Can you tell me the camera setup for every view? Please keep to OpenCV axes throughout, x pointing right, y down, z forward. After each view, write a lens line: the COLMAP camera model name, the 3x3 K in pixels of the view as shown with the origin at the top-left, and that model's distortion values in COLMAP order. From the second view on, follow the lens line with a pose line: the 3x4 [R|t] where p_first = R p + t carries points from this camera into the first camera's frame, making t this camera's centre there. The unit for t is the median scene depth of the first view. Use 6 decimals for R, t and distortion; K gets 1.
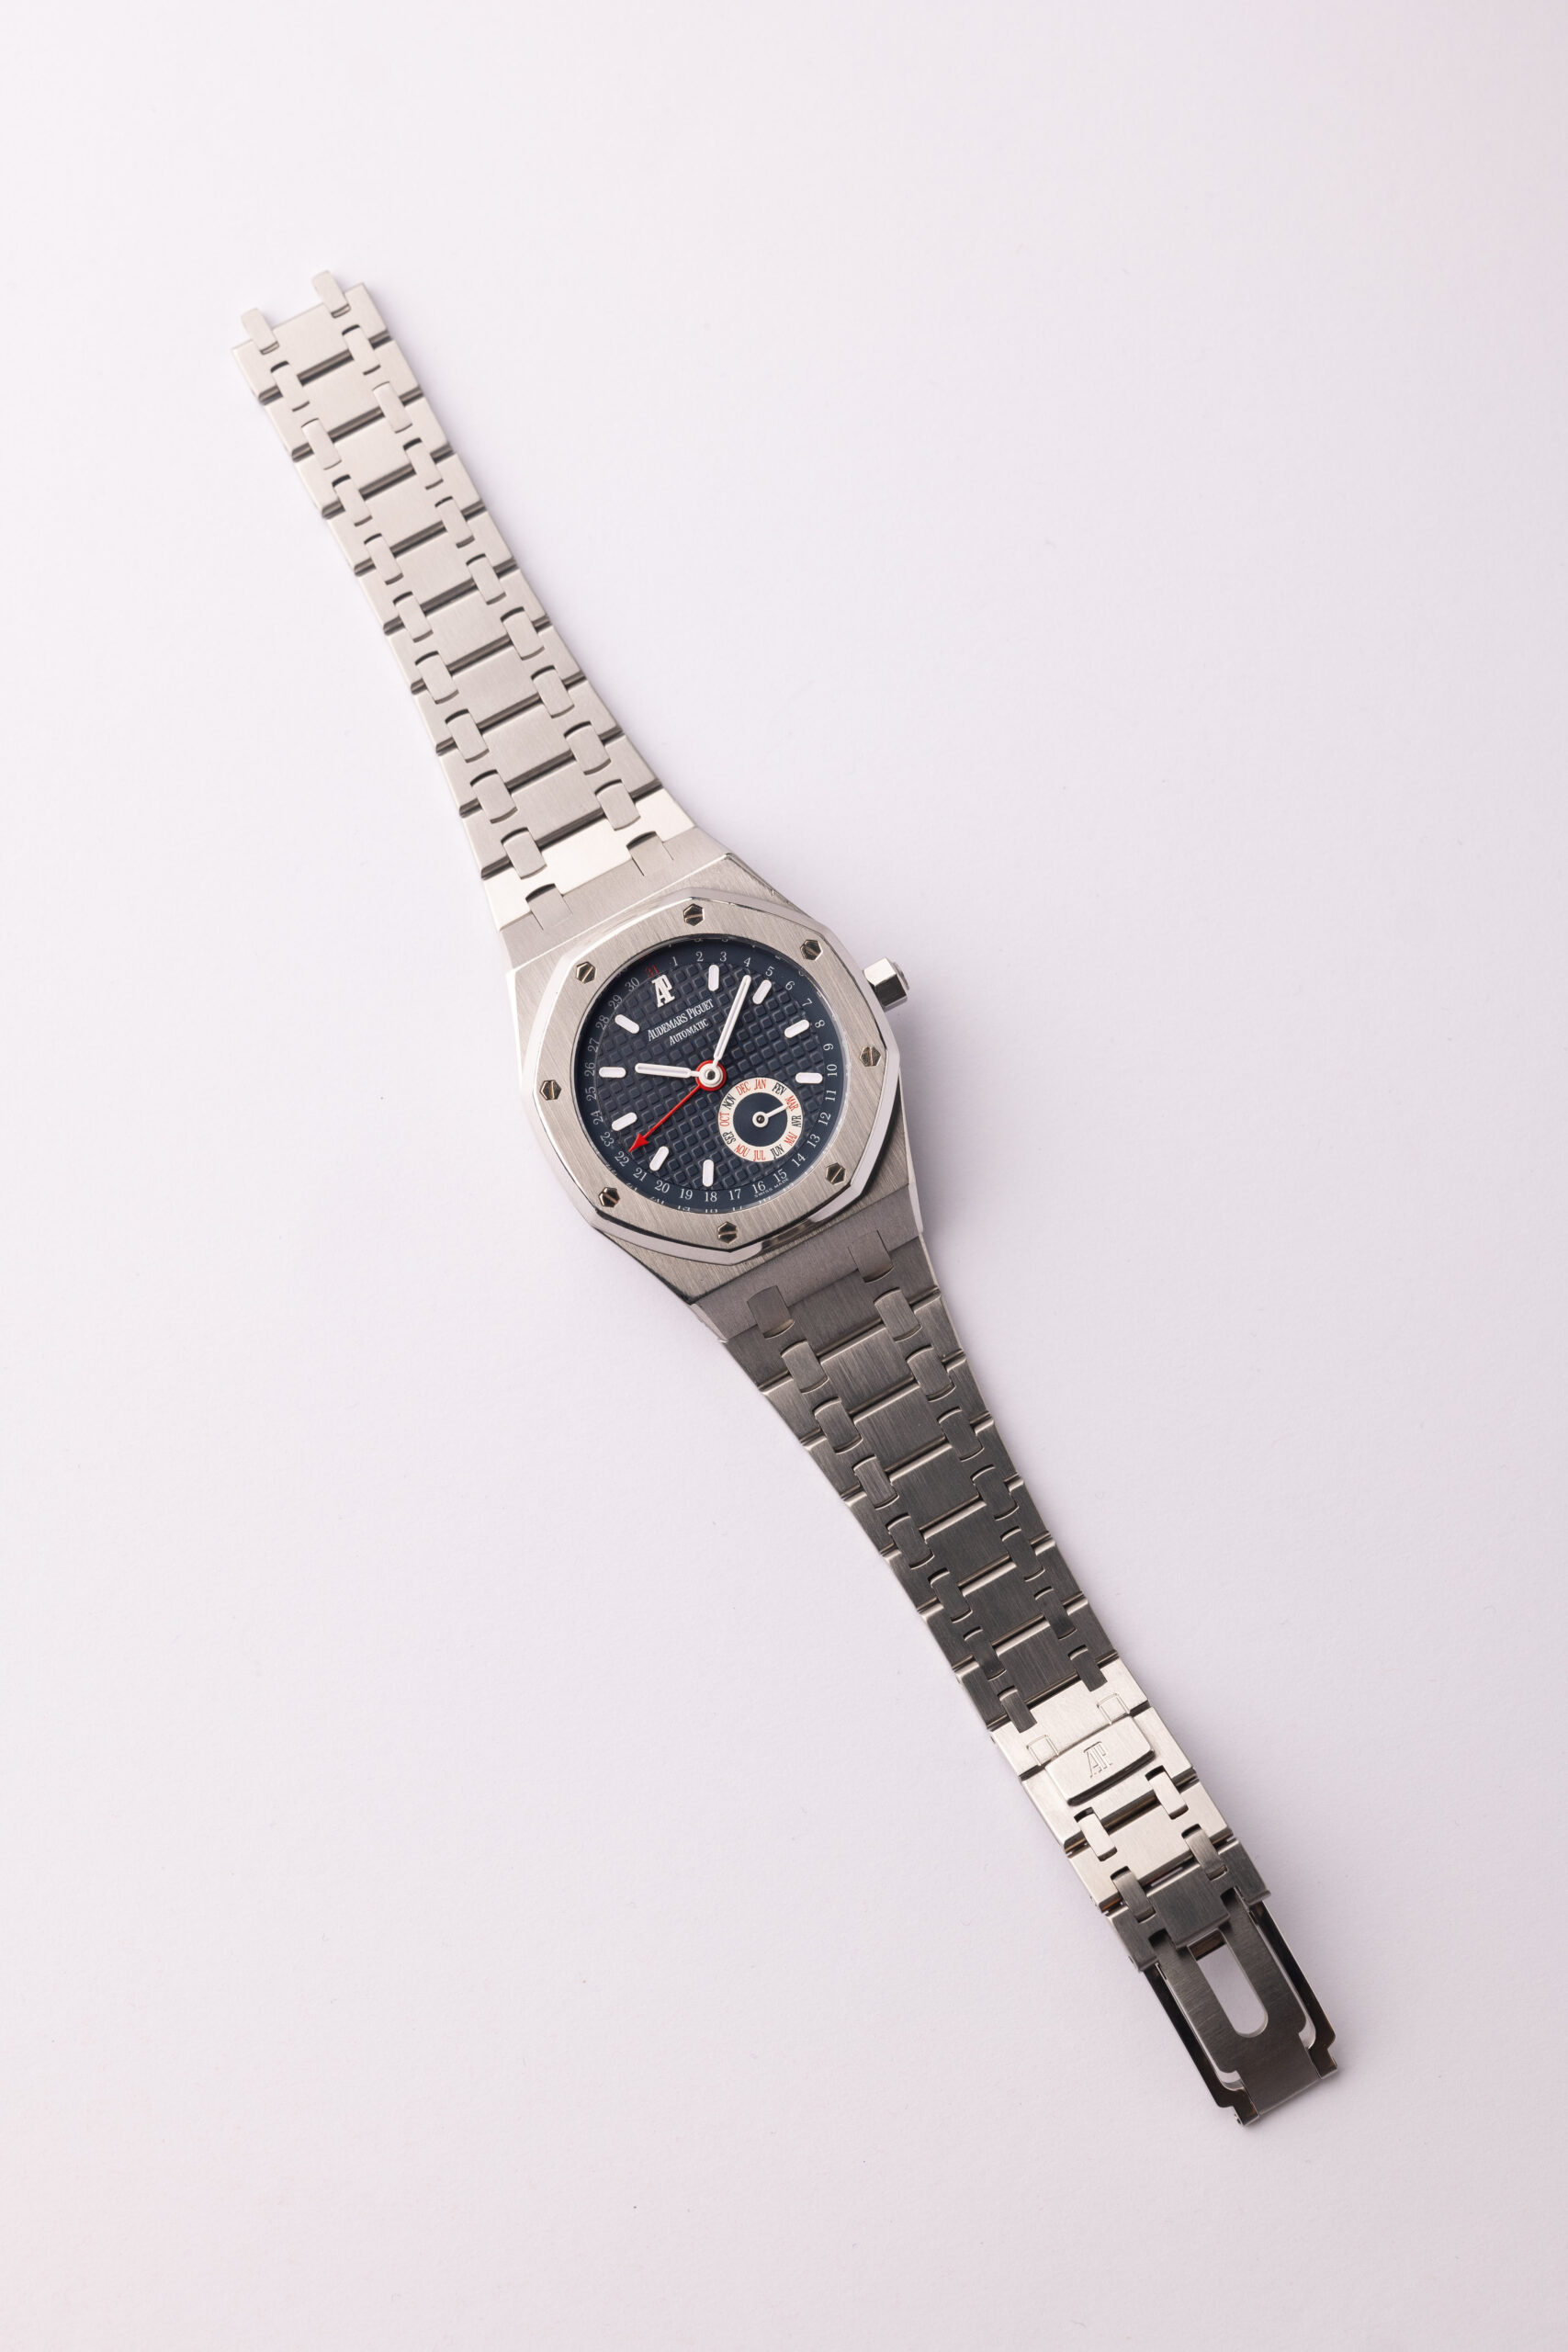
lens RADIAL K [[6090.8, 0, 784.0], [0, 6090.8, 1176.0], [0, 0, 1]] dist [0.043290, -0.410537]
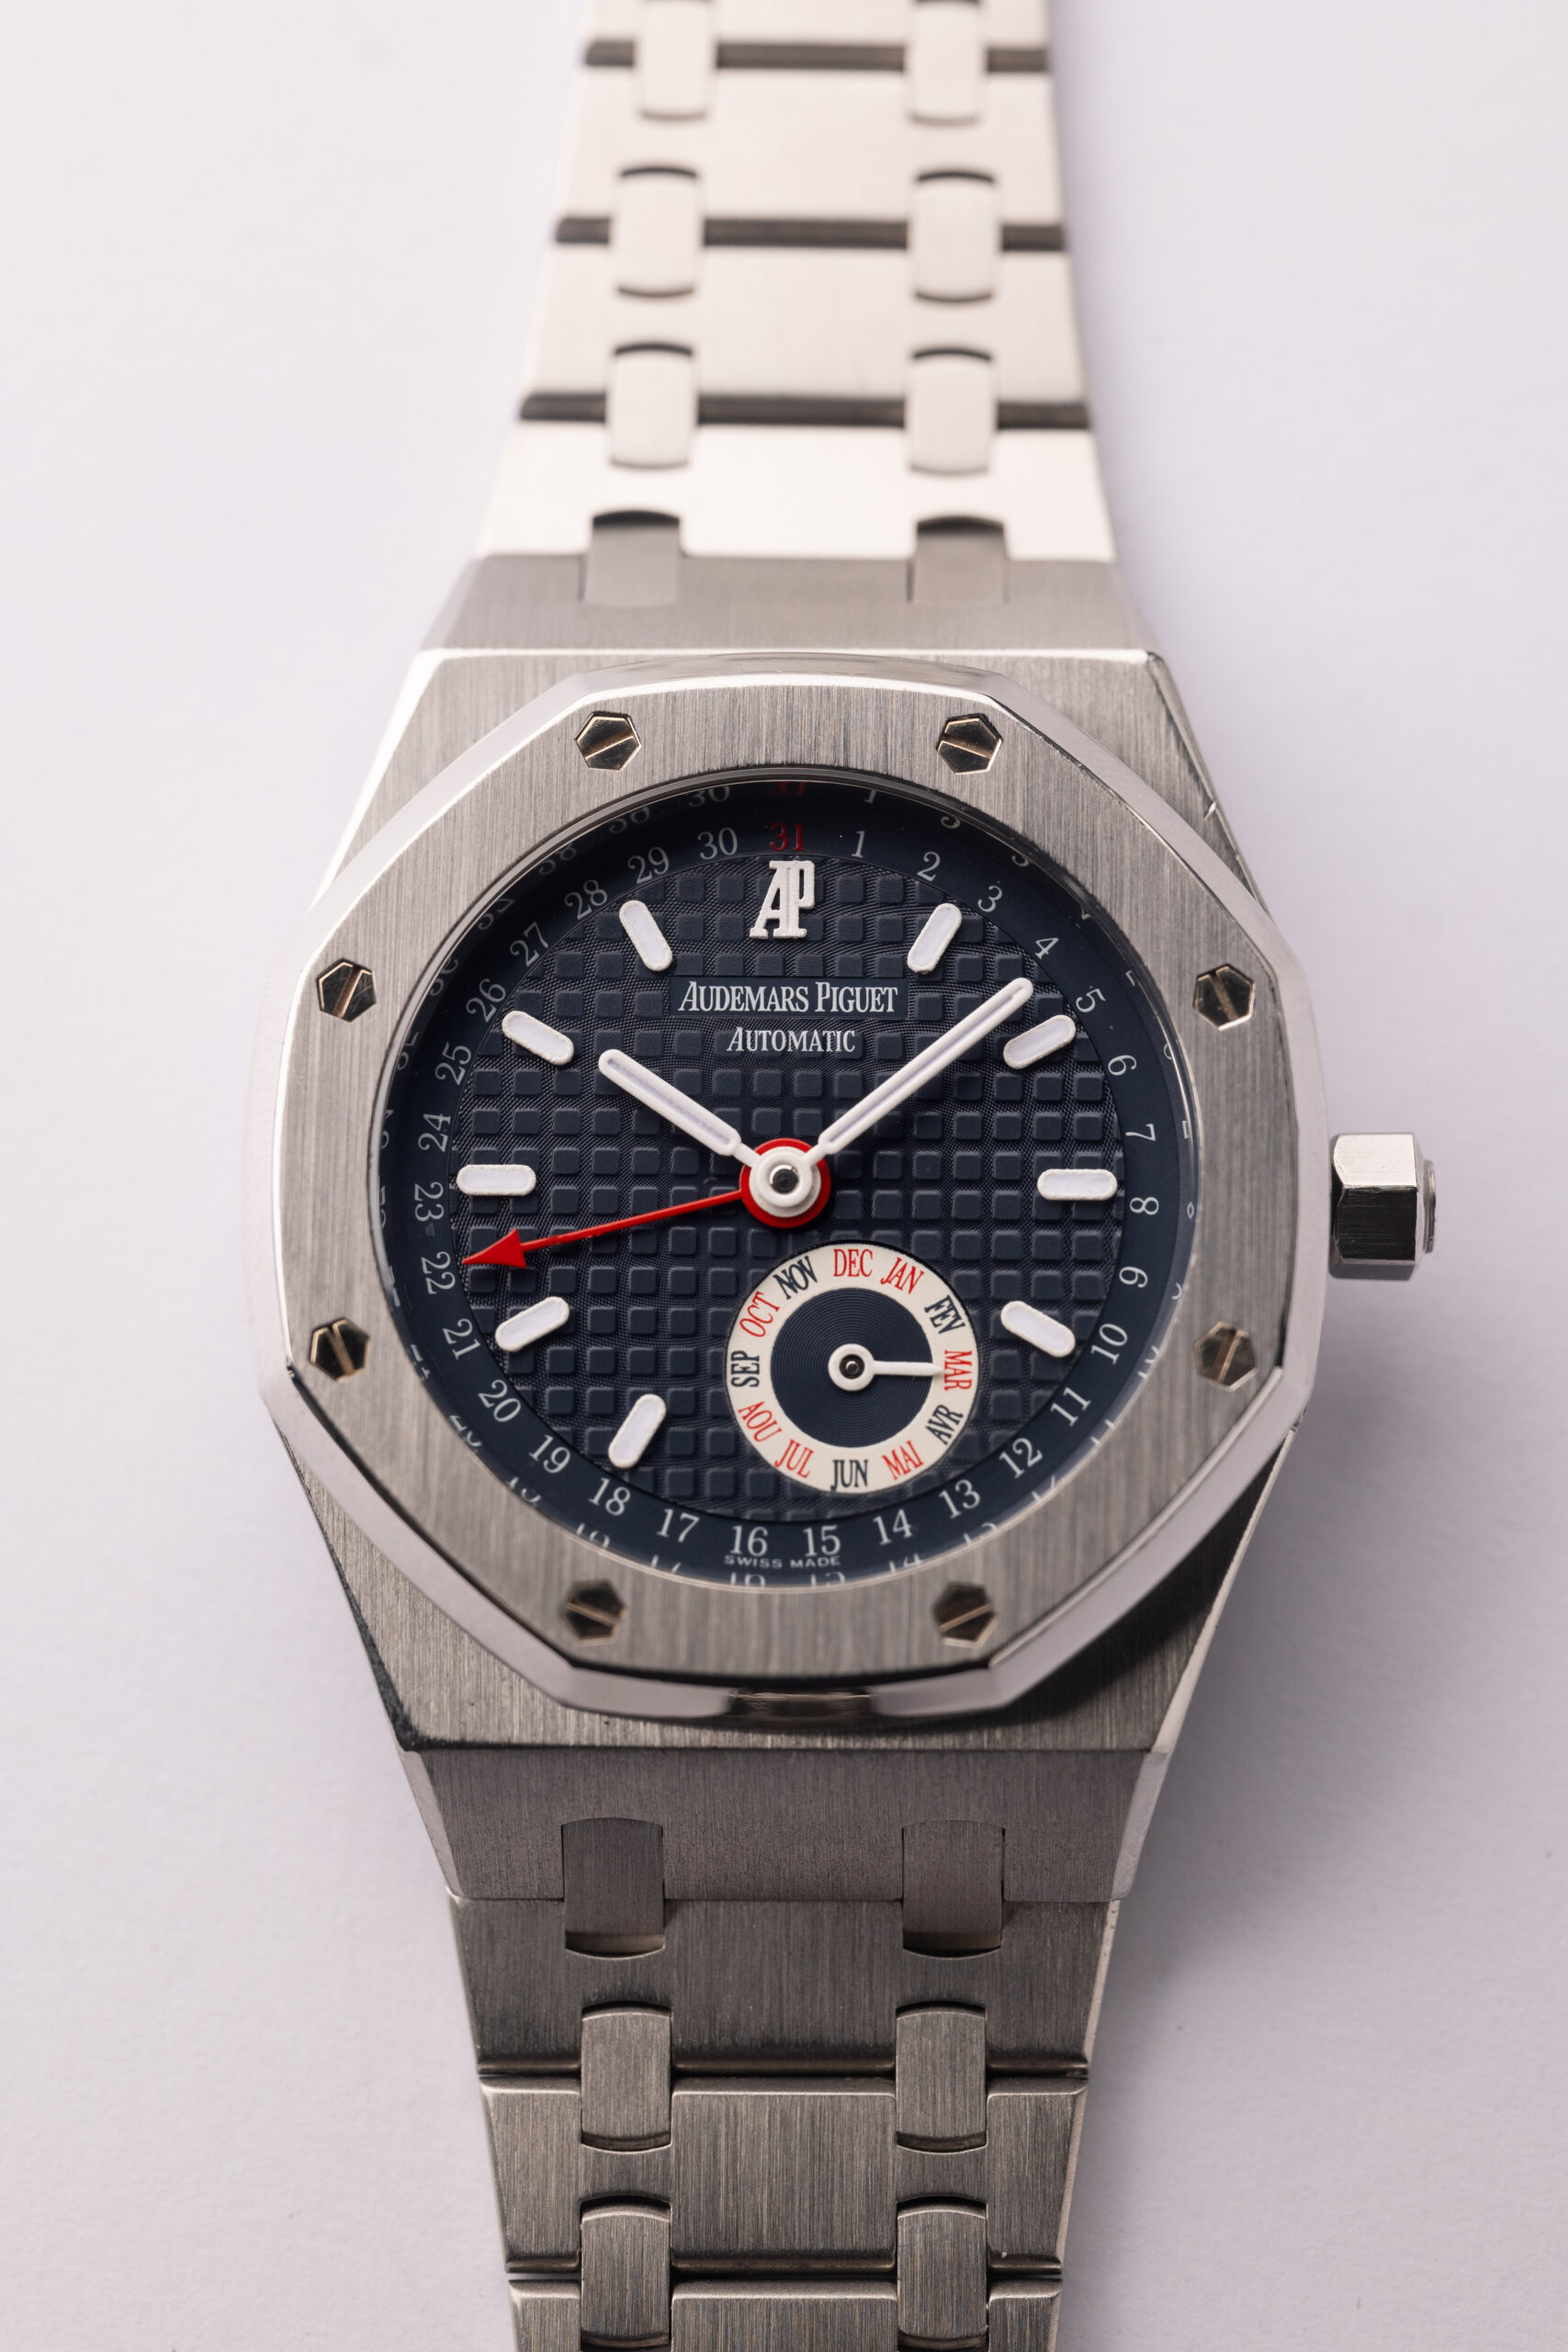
lens RADIAL K [[6090.8, 0, 784.0], [0, 6090.8, 1176.0], [0, 0, 1]] dist [0.043290, -0.410537]
pose [[0.871238, 0.473584, -0.129082, 0.031301], [-0.482804, 0.874226, -0.051269, 0.000550], [0.088567, 0.106989, 0.990308, 0.664835]]
